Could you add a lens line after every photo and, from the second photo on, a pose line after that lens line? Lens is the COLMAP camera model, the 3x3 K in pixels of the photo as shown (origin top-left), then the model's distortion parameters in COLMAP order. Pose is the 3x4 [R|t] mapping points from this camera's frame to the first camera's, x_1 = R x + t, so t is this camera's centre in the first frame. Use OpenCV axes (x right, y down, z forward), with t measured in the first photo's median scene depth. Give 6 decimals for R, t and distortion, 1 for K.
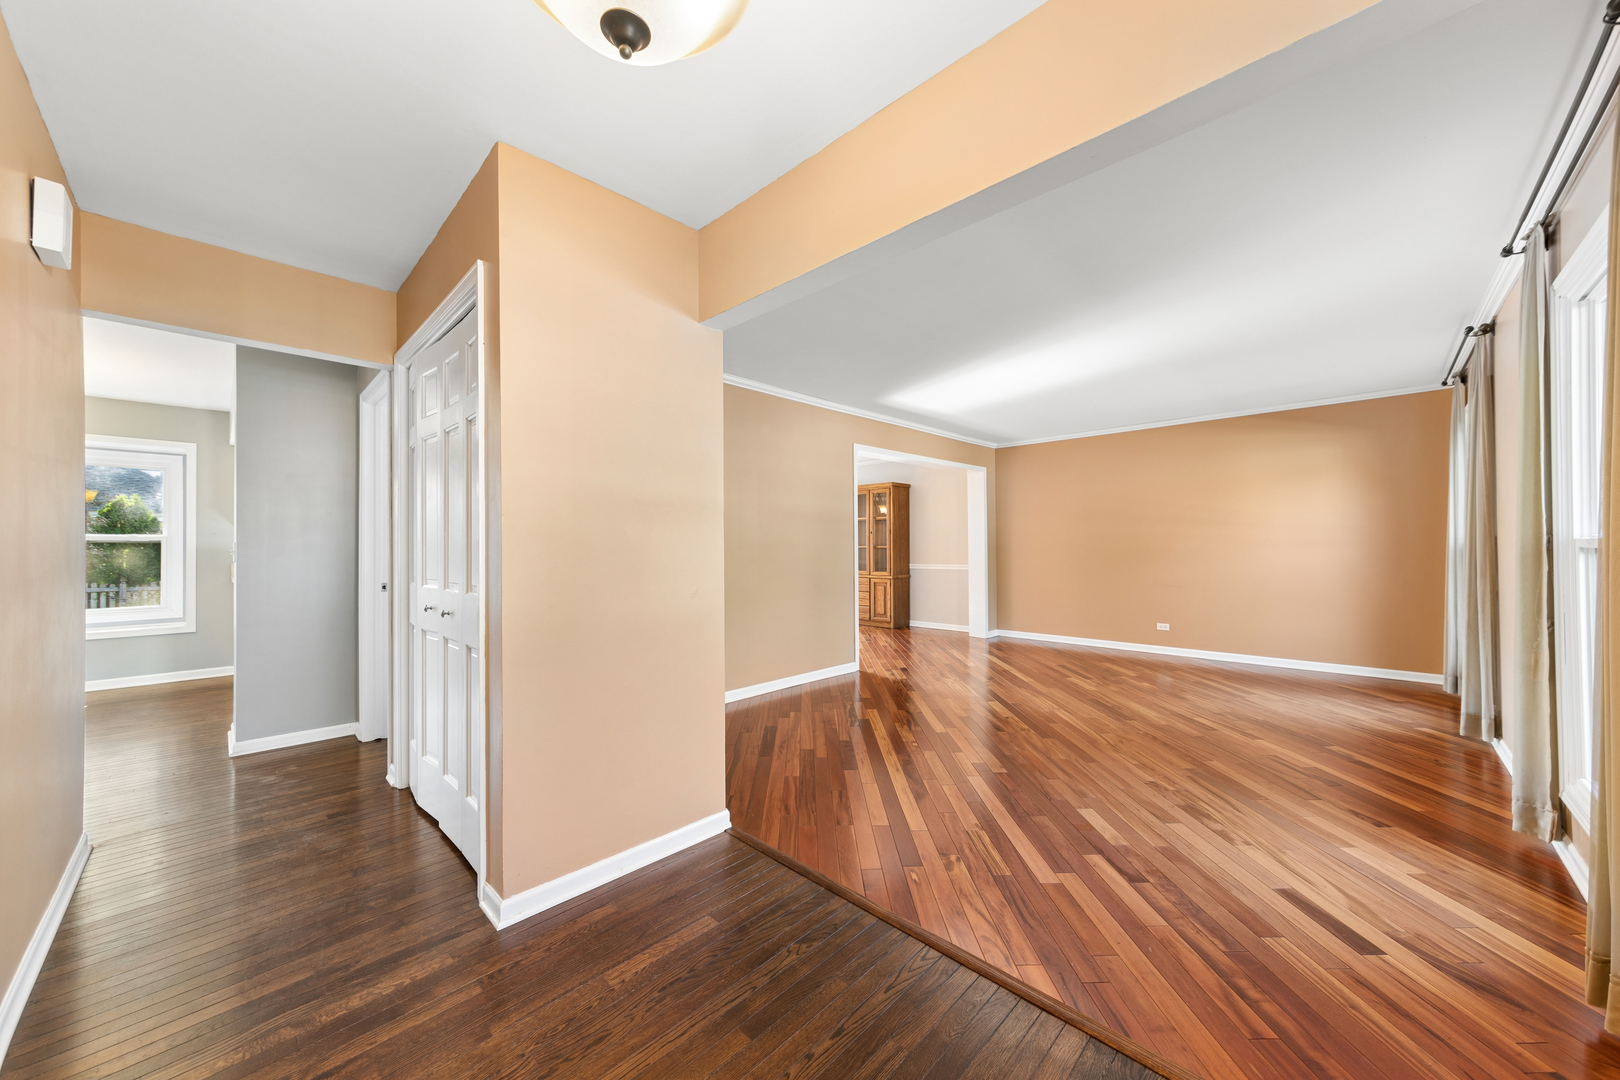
lens RADIAL K [[565.3, 0, 806.8], [0, 565.3, 546.2], [0, 0, 1]] dist [-0.001942, 0.000707]
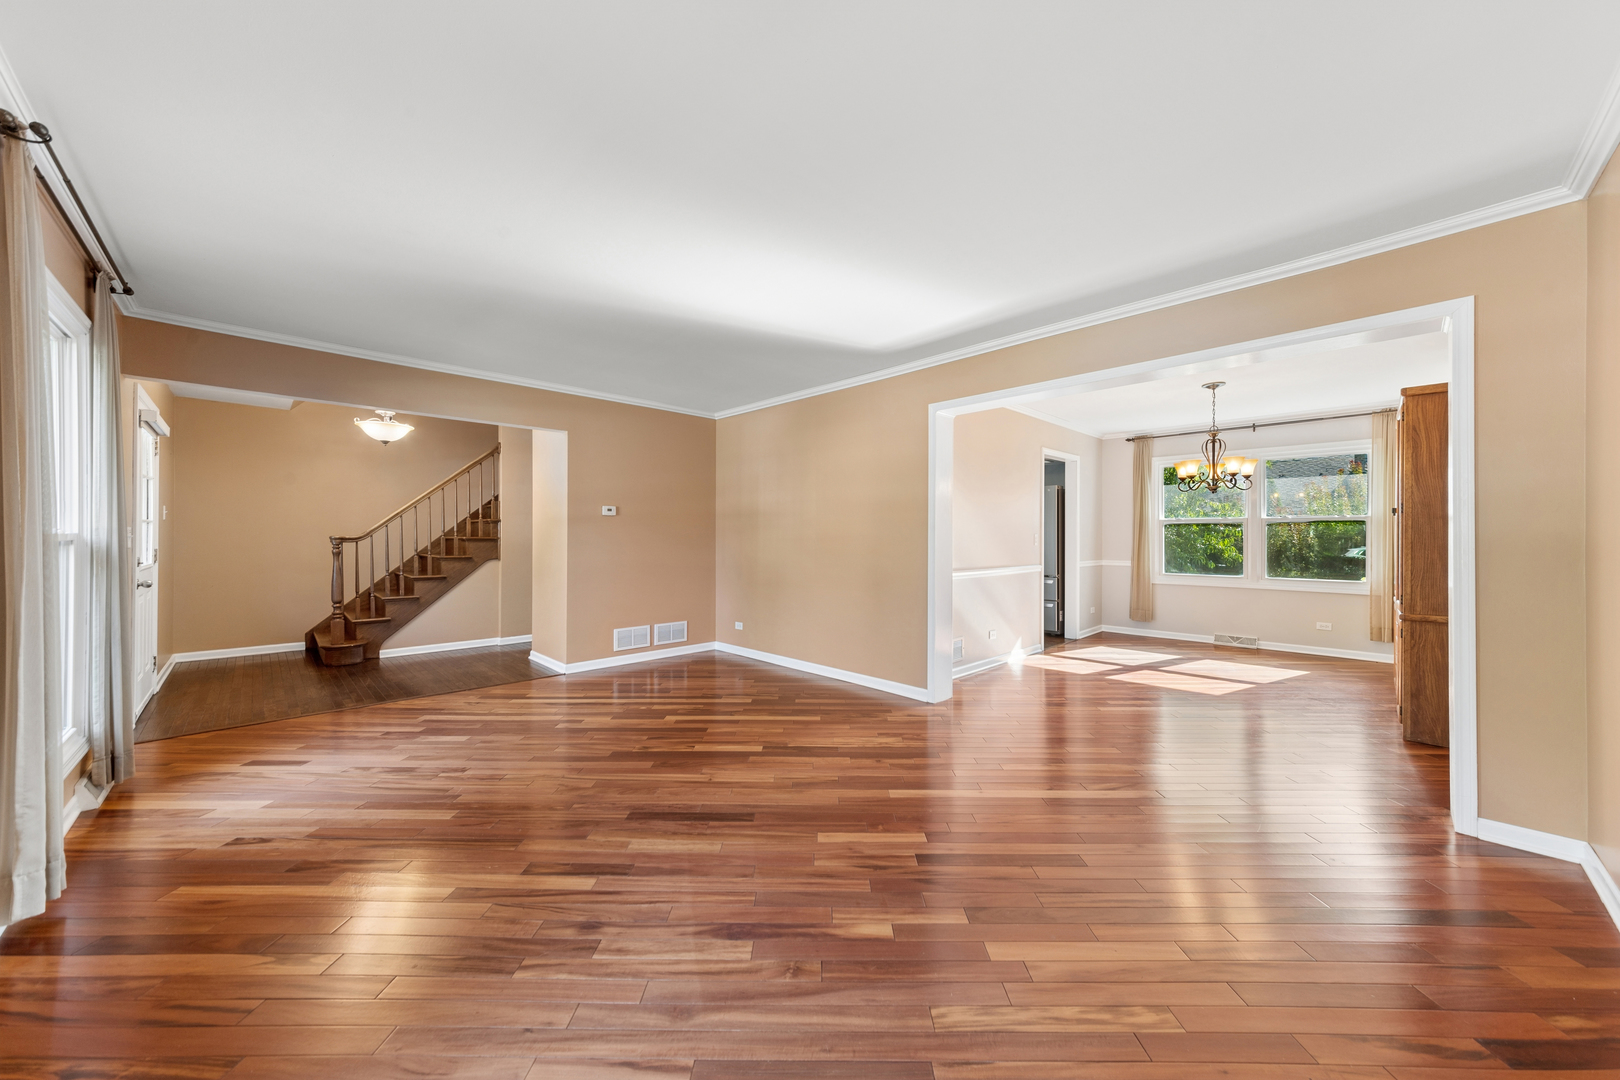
lens RADIAL K [[565.3, 0, 817.2], [0, 565.3, 538.4], [0, 0, 1]] dist [-0.001942, 0.000707]
pose [[-0.007466, 0.008393, -0.999937, 1.810223], [0.003491, 0.999959, 0.008367, -0.006765], [0.999966, -0.003428, -0.007495, 1.840271]]
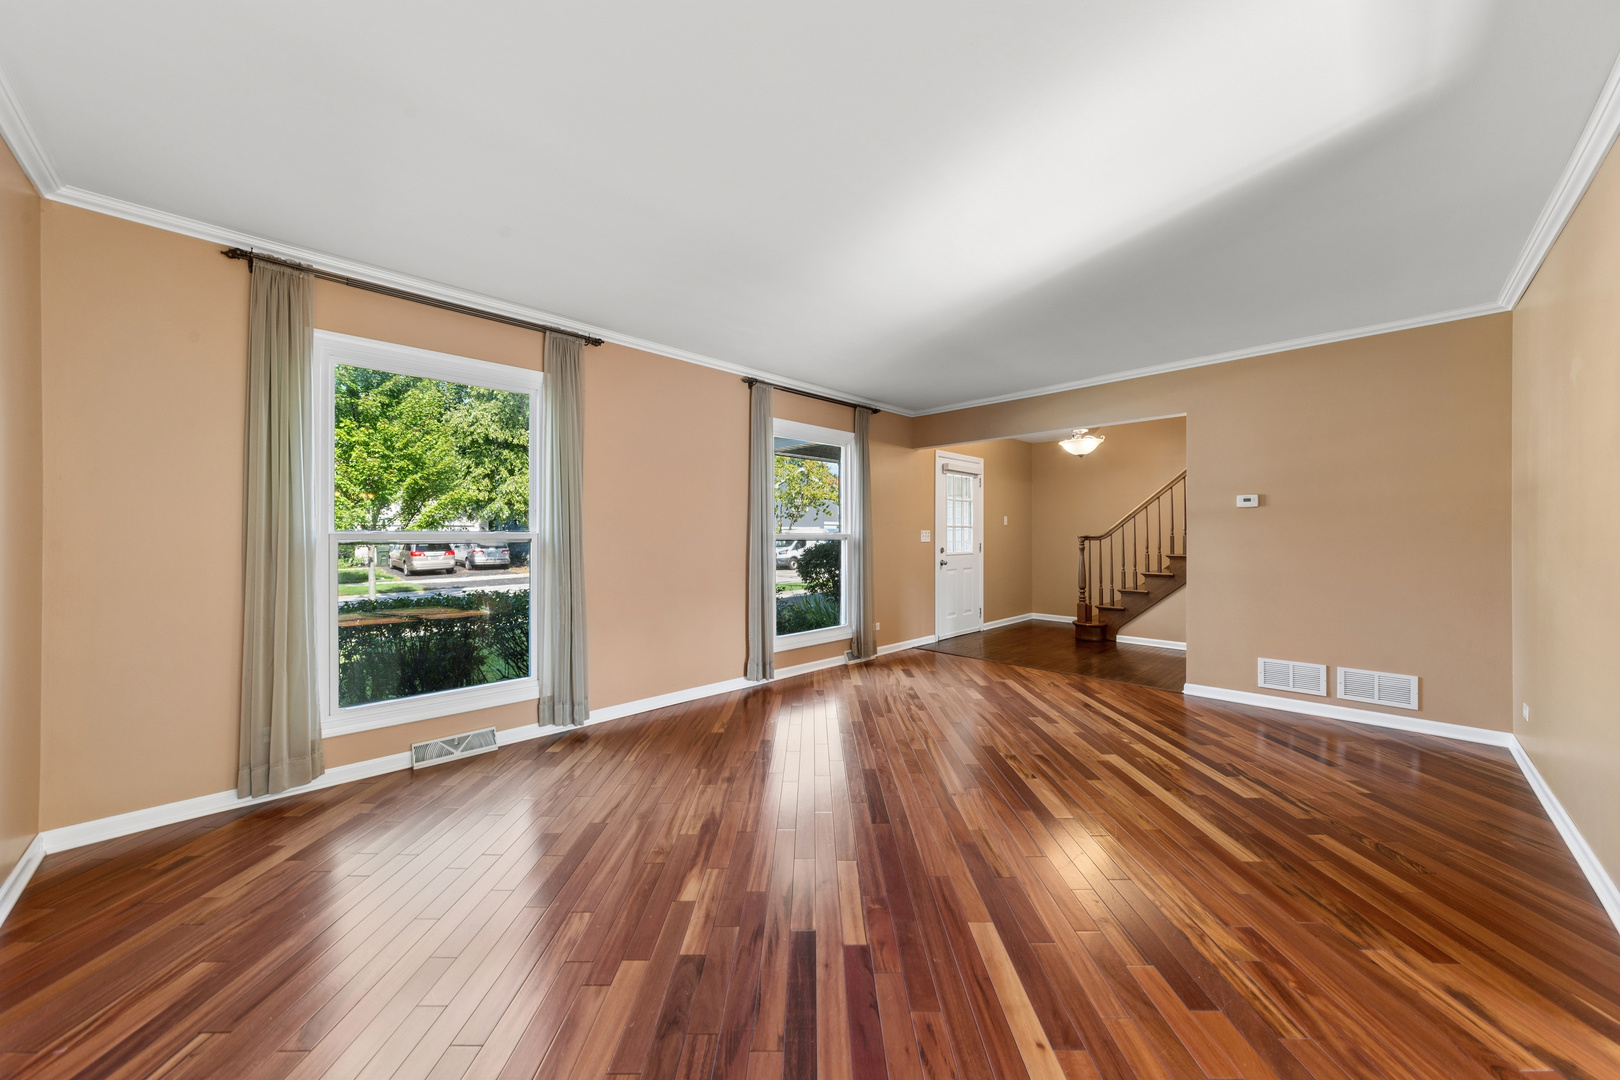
lens RADIAL K [[565.3, 0, 811.4], [0, 565.3, 536.1], [0, 0, 1]] dist [-0.001942, 0.000707]
pose [[-0.999976, 0.006708, -0.001896, 0.980672], [0.006718, 0.999964, -0.005223, 0.005331], [0.001861, -0.005236, -0.999985, 2.644995]]
